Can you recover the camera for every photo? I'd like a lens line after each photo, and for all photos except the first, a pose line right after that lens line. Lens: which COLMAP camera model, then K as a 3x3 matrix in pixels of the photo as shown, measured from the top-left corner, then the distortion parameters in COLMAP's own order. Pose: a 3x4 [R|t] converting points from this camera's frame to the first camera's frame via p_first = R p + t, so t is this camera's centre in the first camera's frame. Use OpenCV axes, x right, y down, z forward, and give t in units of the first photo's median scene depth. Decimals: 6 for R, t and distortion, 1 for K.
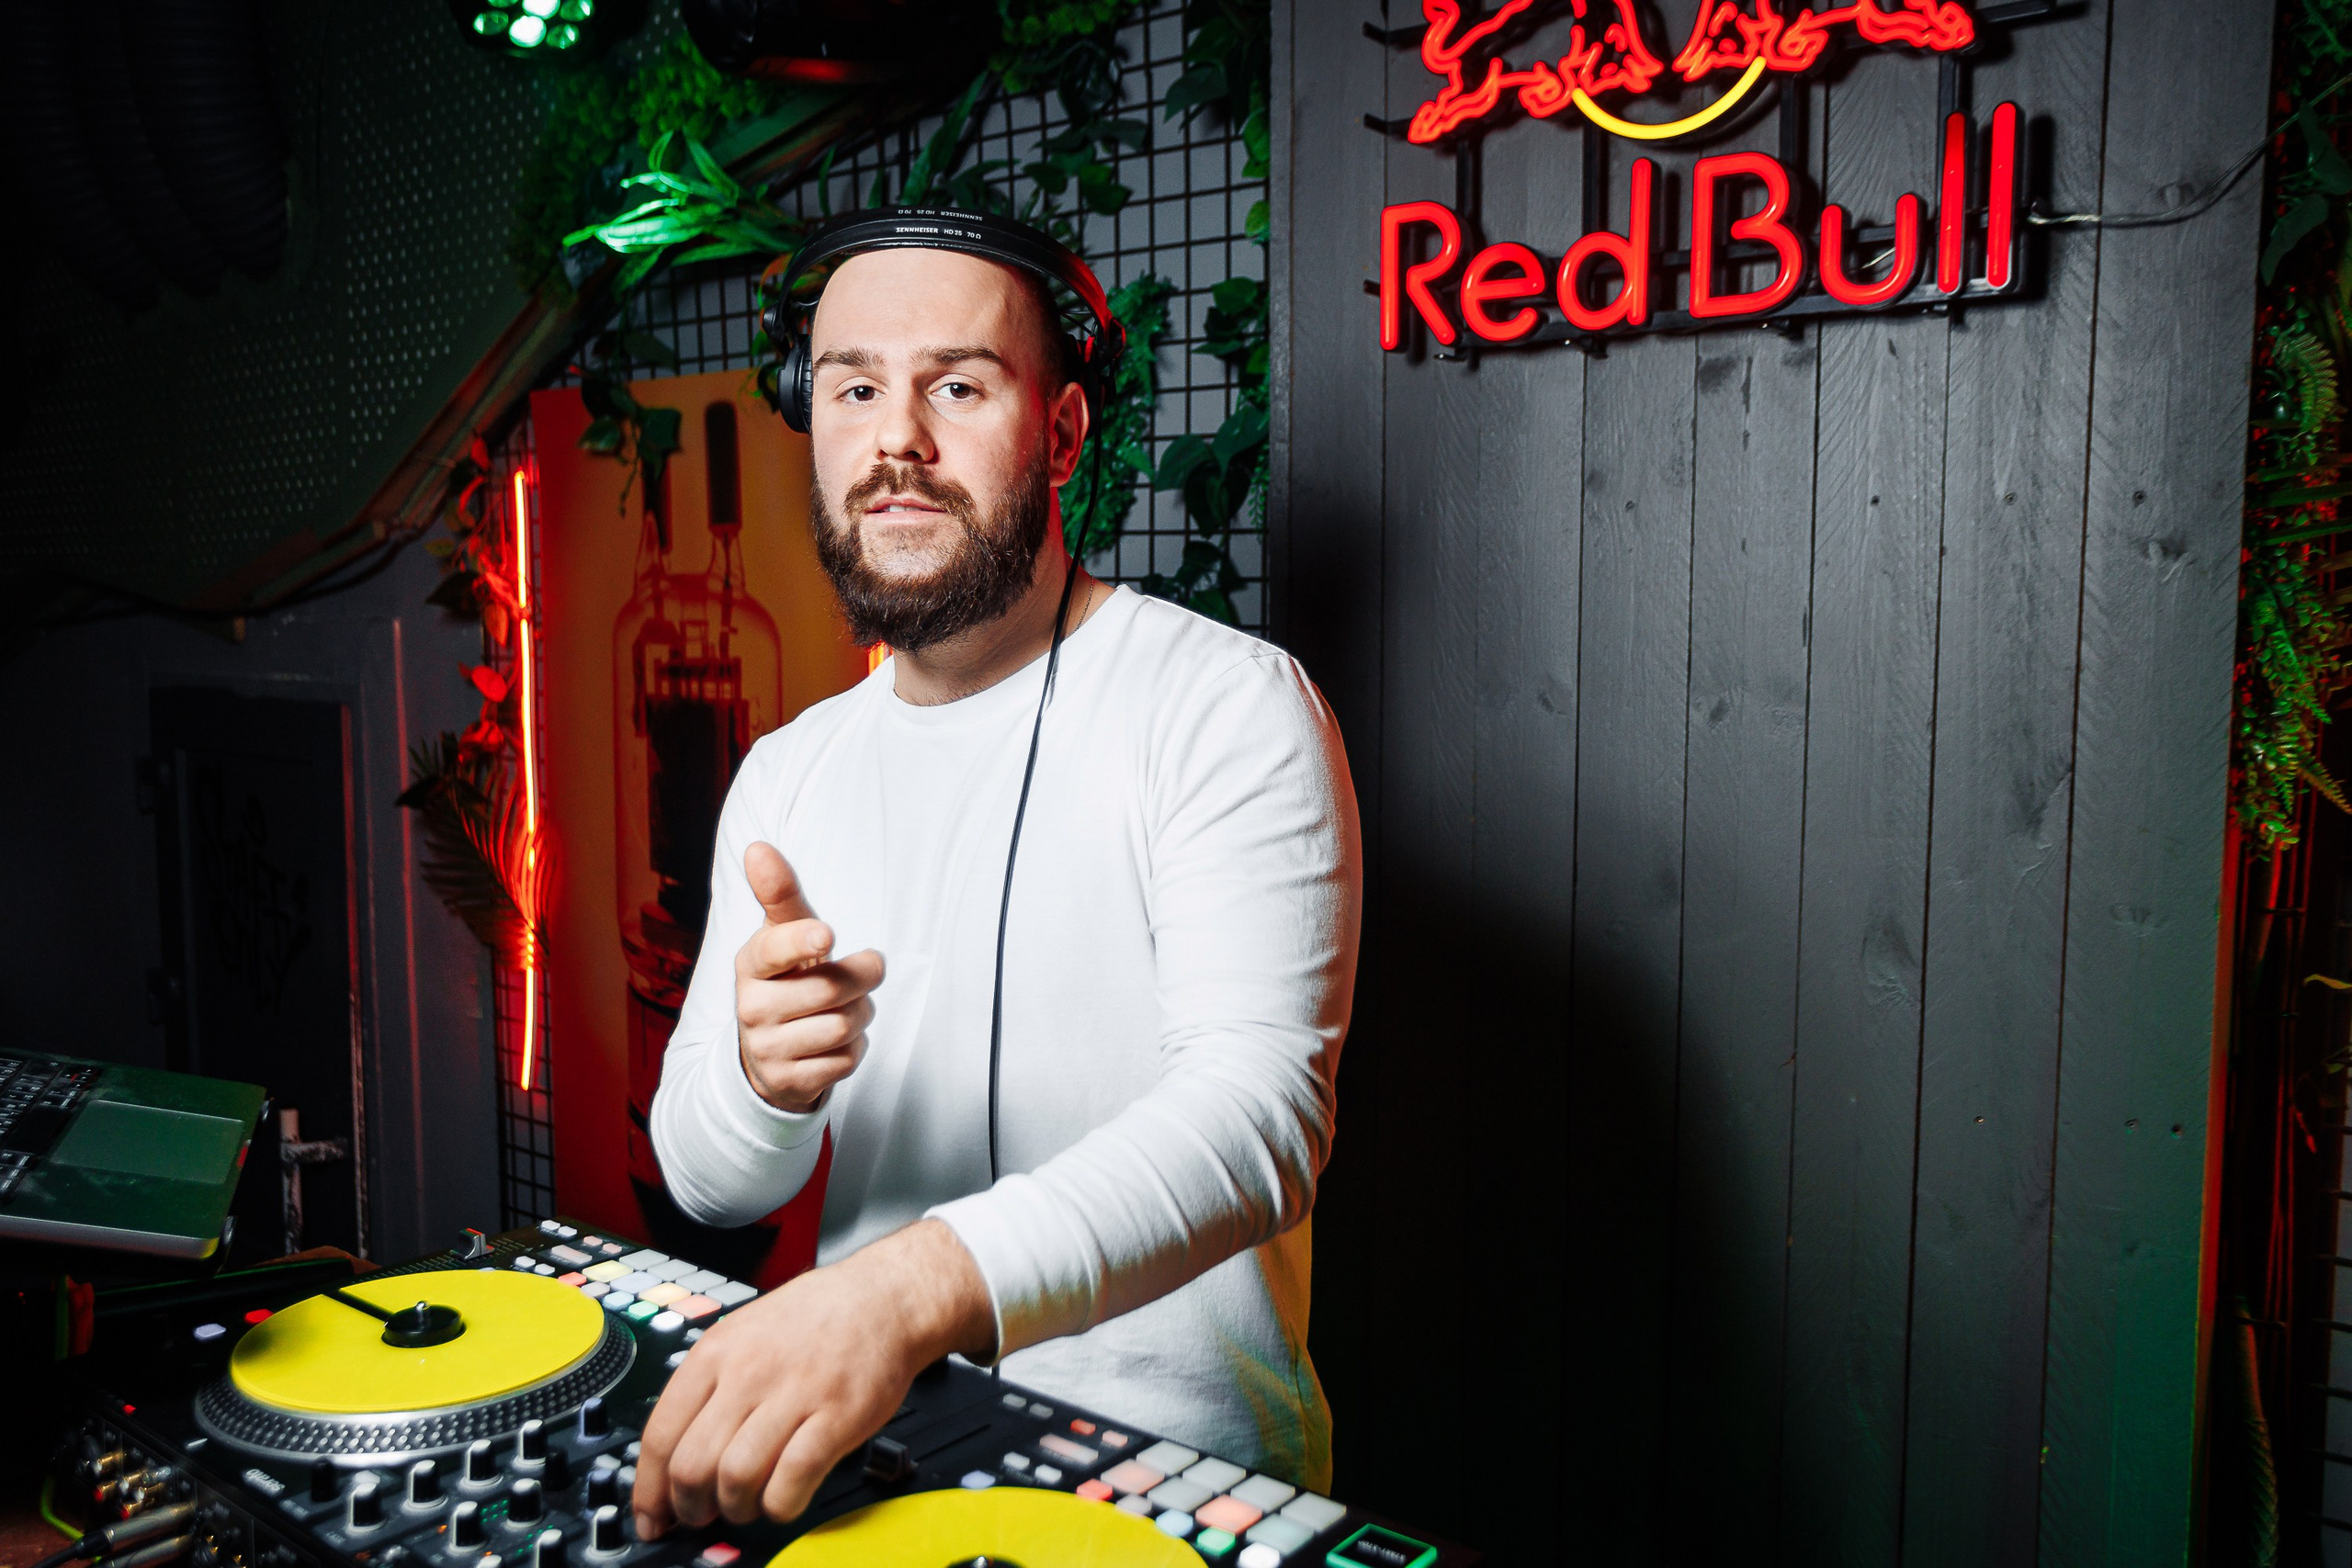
lens RADIAL K [[1928.9, 0, 1147.5], [0, 1928.9, 778.2], [0, 0, 1]] dist [-0.046072, 0.081235]
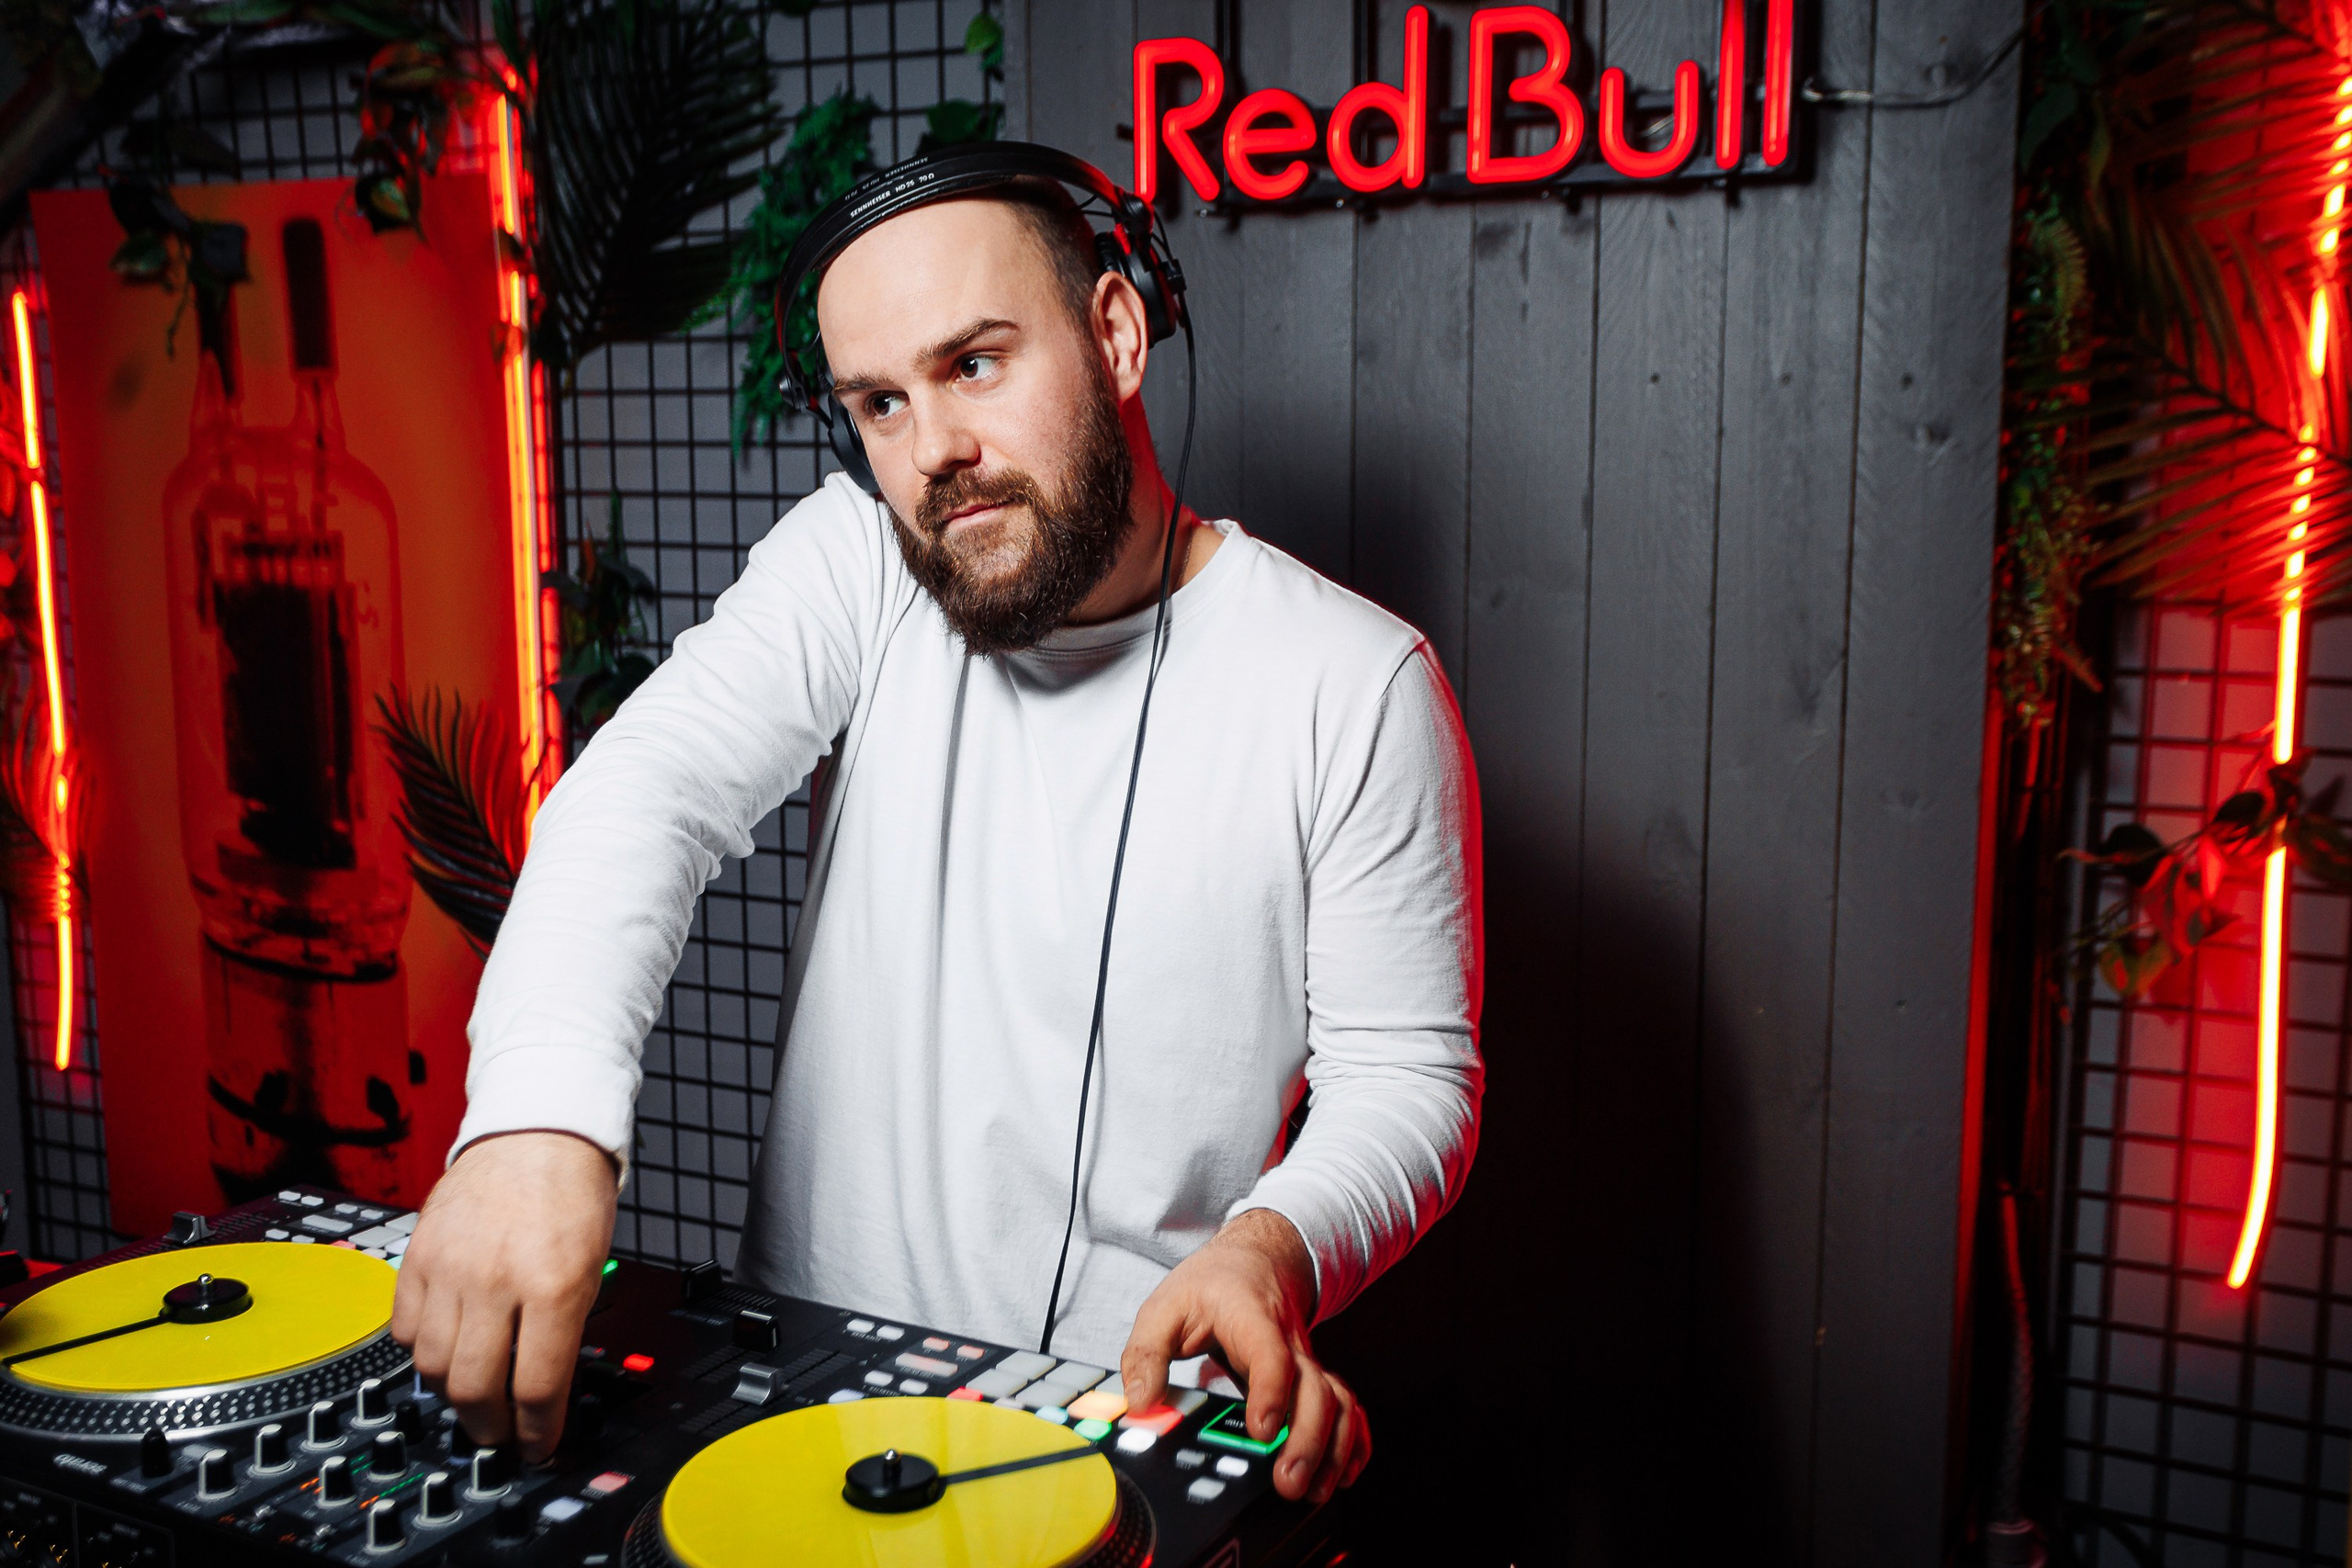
lens RADIAL K [[2412.5, 0, 1231.9], [0, 2412.5, 784.0], [0, 0, 1]] dist [-0.000077, 0.082726]
pose [[0.978946, -0.029627, 0.201956, -0.081870], [0.017852, 0.998046, 0.059880, -0.017242], [-0.203336, -0.055014, 0.977562, -0.159182]]
